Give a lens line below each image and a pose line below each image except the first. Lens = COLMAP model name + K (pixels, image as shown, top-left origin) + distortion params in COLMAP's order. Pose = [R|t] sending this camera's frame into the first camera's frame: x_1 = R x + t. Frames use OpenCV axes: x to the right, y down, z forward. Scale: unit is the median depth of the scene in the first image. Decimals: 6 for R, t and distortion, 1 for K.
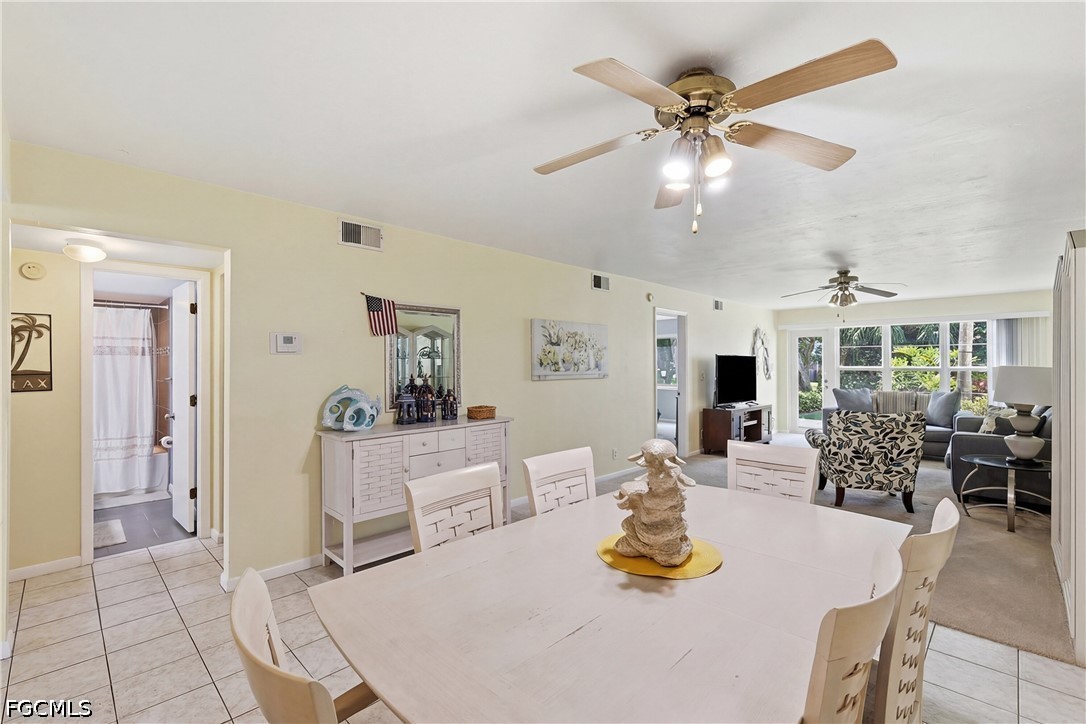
lens RADIAL K [[478.2, 0, 543.3], [0, 478.2, 360.7], [0, 0, 1]] dist [0.001366, -0.000447]
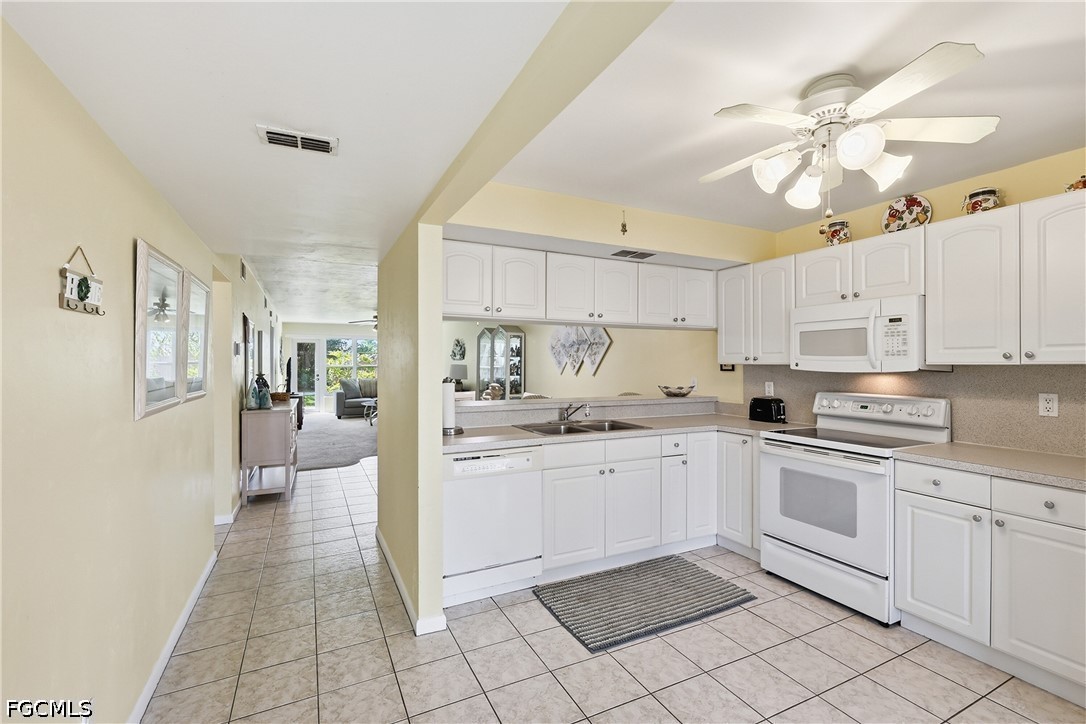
lens RADIAL K [[478.2, 0, 539.4], [0, 478.2, 361.7], [0, 0, 1]] dist [0.001366, -0.000447]
pose [[0.324605, 0.006044, 0.945831, -1.402963], [-0.010350, 0.999942, -0.002838, -0.002301], [-0.945793, -0.008868, 0.324648, -0.264695]]
